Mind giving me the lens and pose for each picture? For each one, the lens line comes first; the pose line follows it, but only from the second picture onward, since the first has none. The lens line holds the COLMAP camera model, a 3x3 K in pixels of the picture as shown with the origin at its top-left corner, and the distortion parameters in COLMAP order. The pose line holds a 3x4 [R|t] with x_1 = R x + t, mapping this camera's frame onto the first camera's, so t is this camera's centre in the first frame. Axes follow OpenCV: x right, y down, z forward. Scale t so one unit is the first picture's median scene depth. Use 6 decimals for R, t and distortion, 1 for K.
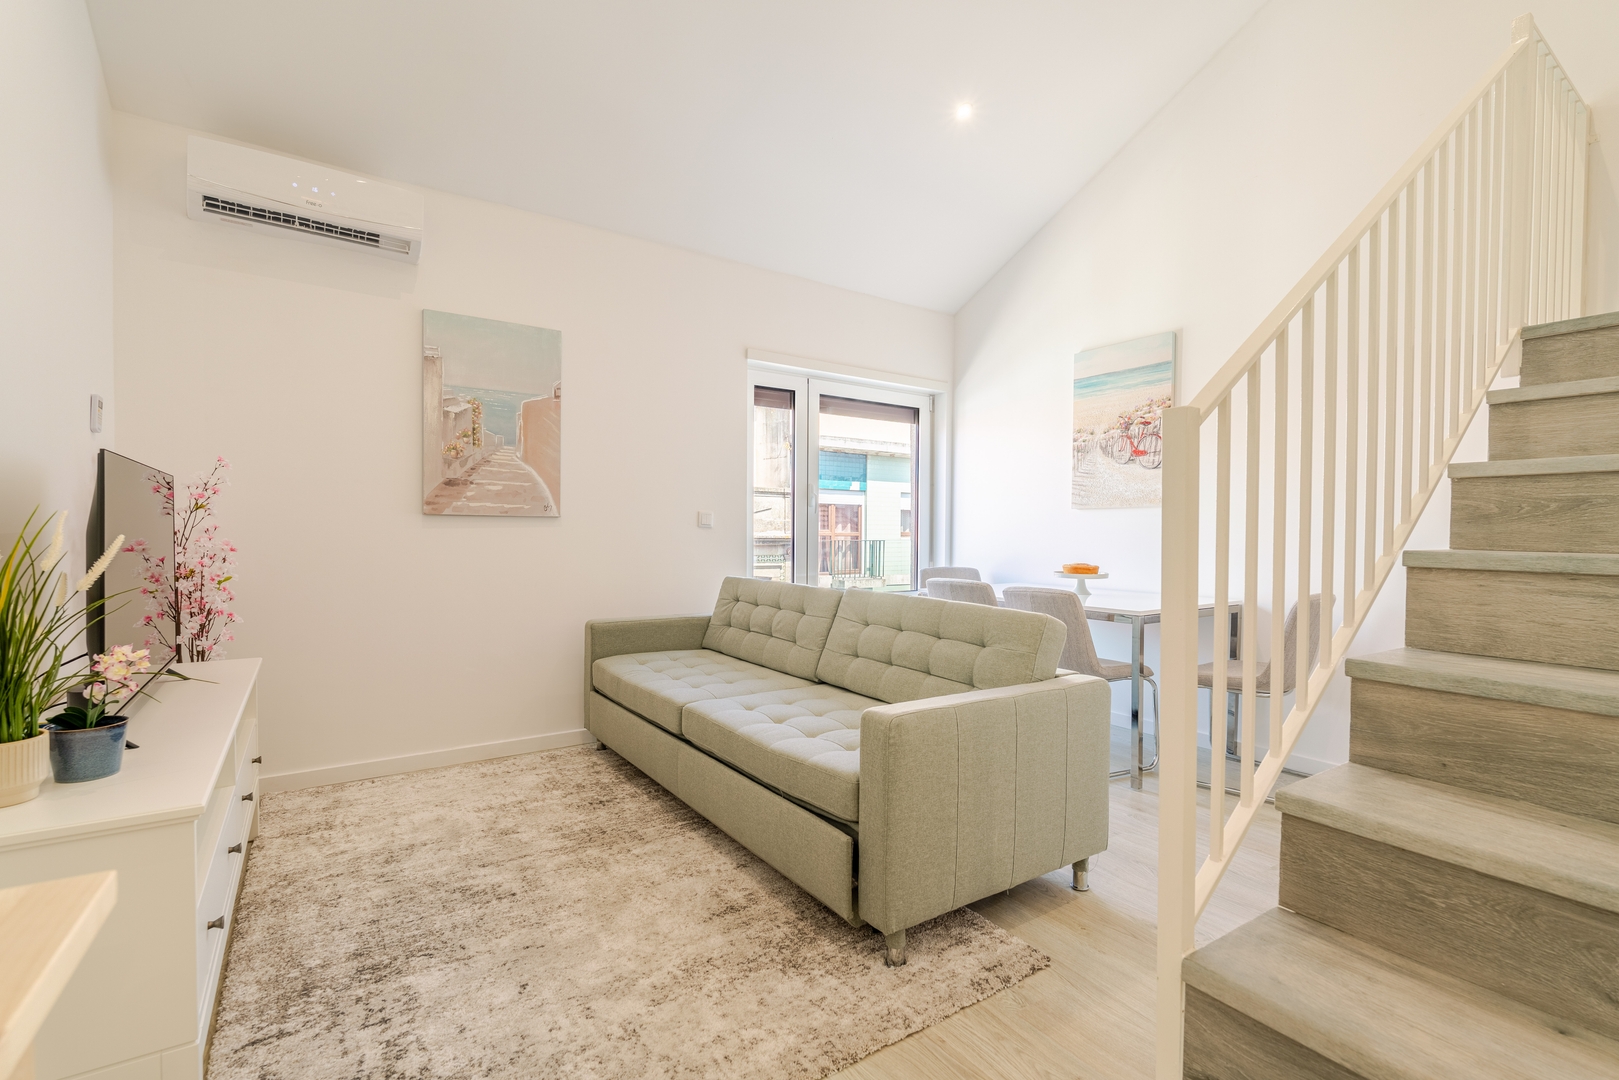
lens RADIAL K [[749.0, 0, 809.5], [0, 749.0, 540.0], [0, 0, 1]] dist [-0.001201, -0.000607]
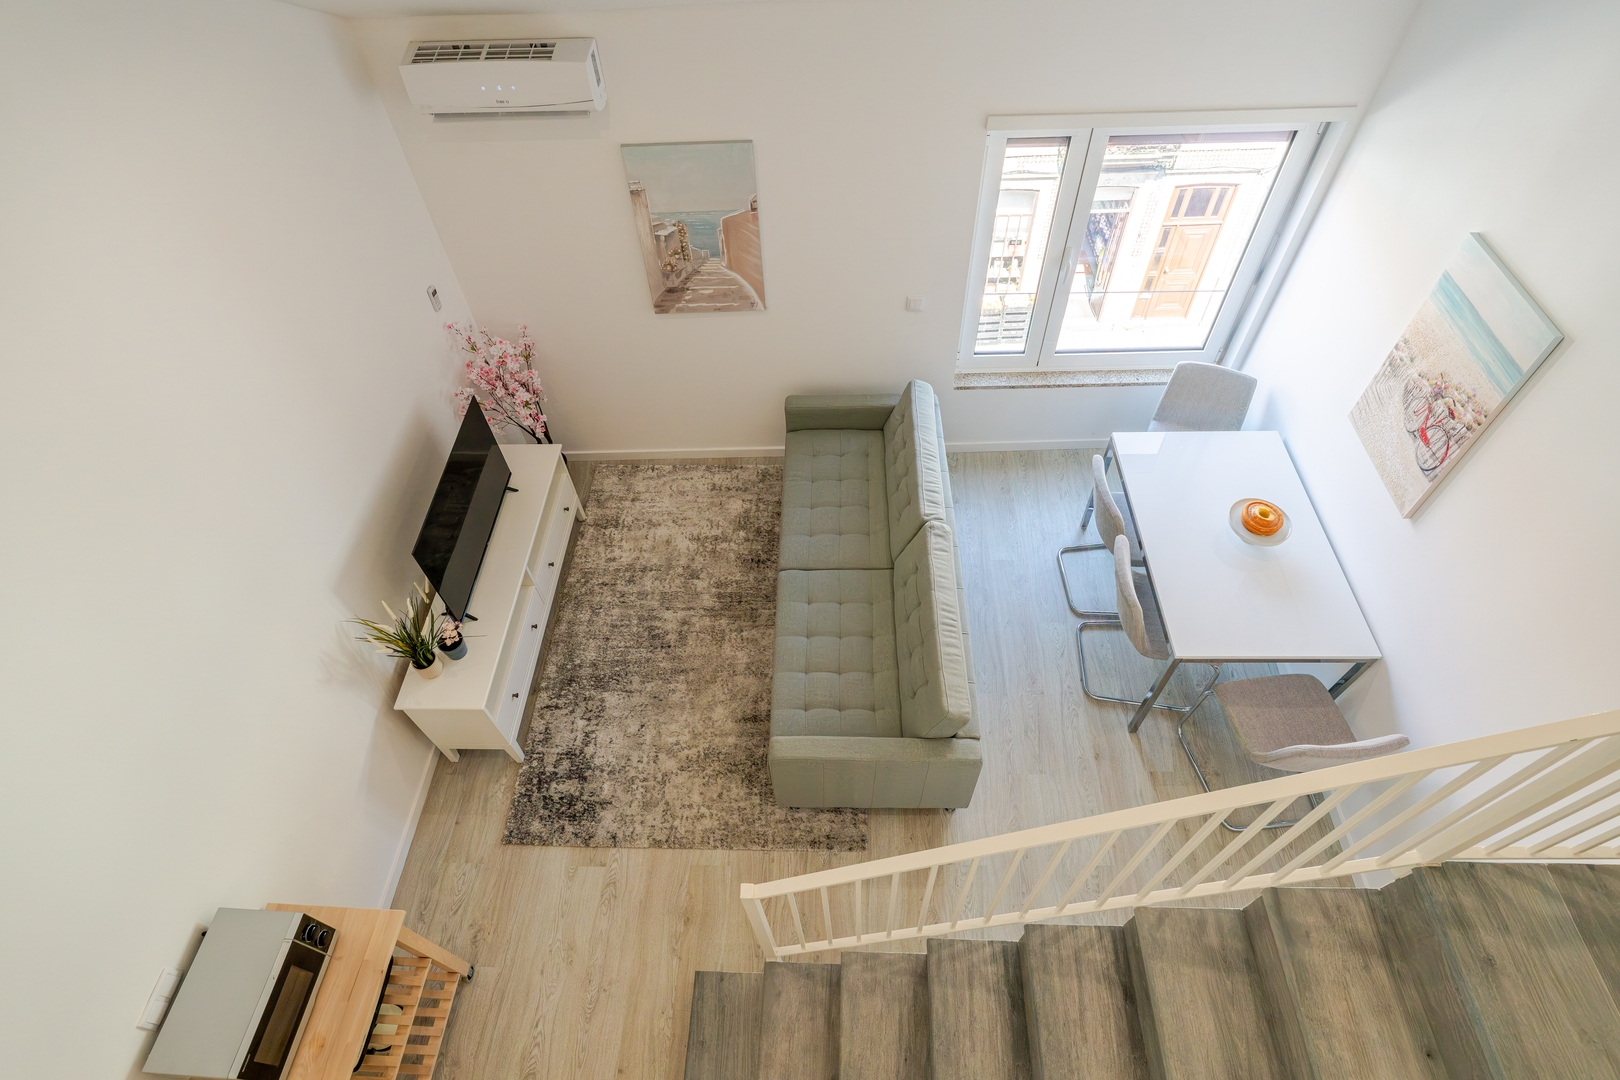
lens RADIAL K [[830.3, 0, 804.5], [0, 830.3, 552.0], [0, 0, 1]] dist [0.000414, 0.000713]
pose [[0.813284, 0.439119, -0.381765, 0.370306], [0.032529, 0.620765, 0.783322, -0.840135], [0.580958, -0.649481, 0.490574, 0.217534]]
